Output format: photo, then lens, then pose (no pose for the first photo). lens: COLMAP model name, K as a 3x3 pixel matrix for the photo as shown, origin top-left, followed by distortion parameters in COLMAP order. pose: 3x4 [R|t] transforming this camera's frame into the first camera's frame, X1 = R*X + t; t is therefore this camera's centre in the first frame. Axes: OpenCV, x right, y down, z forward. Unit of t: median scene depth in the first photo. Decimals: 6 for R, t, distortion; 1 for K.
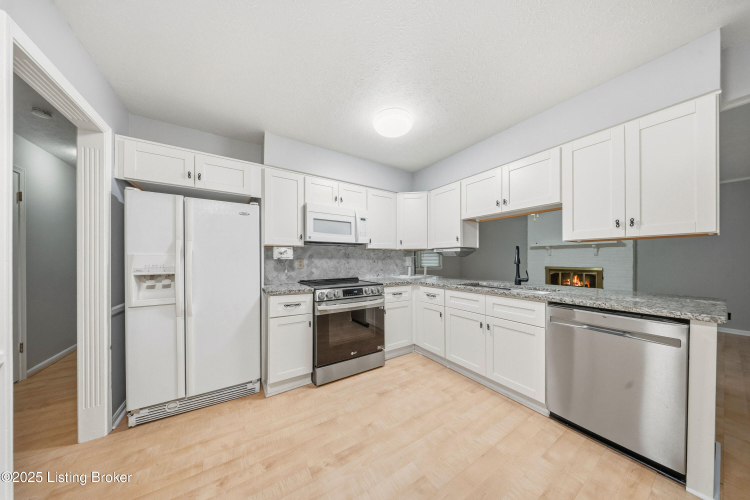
lens RADIAL K [[224.4, 0, 374.9], [0, 224.4, 260.2], [0, 0, 1]] dist [0.000959, 0.000001]
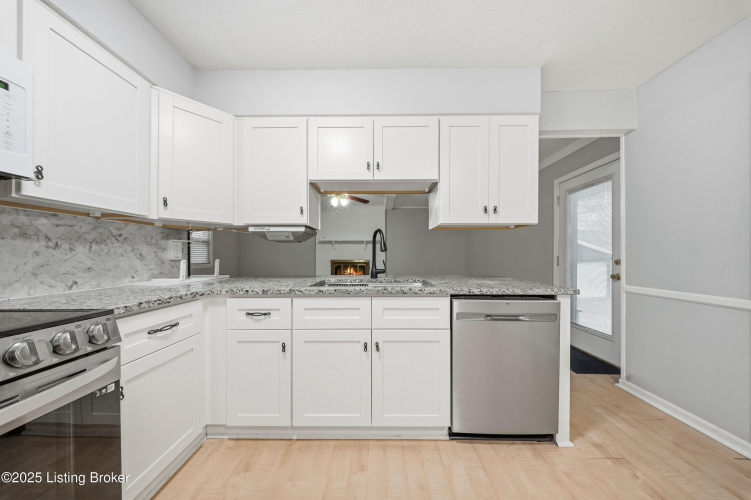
lens RADIAL K [[223.6, 0, 378.0], [0, 223.6, 255.3], [0, 0, 1]] dist [-0.000105, -0.000093]
pose [[0.546595, 0.004089, 0.837387, -0.024499], [0.002764, 0.999974, -0.006687, 0.030788], [-0.837393, 0.005969, 0.546569, 0.512966]]
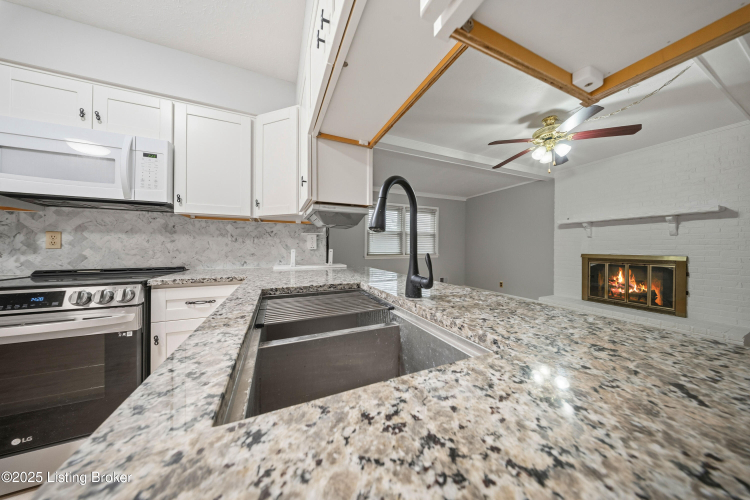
lens RADIAL K [[221.9, 0, 374.4], [0, 221.9, 246.8], [0, 0, 1]] dist [-0.008212, -0.000028]
pose [[0.988477, 0.002157, -0.151356, 0.584746], [-0.003905, 0.999929, -0.011255, 0.036583], [0.151321, 0.011716, 0.988415, 0.622703]]
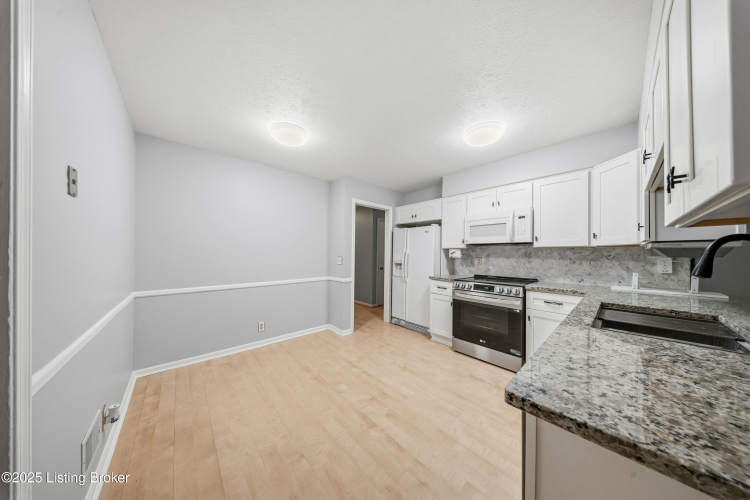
lens RADIAL K [[219.7, 0, 376.8], [0, 219.7, 253.9], [0, 0, 1]] dist [-0.007111, -0.000043]
pose [[0.164516, 0.000873, -0.986374, 0.829106], [-0.011575, 0.999932, -0.001045, -0.019763], [0.986307, 0.011589, 0.164515, 0.256724]]
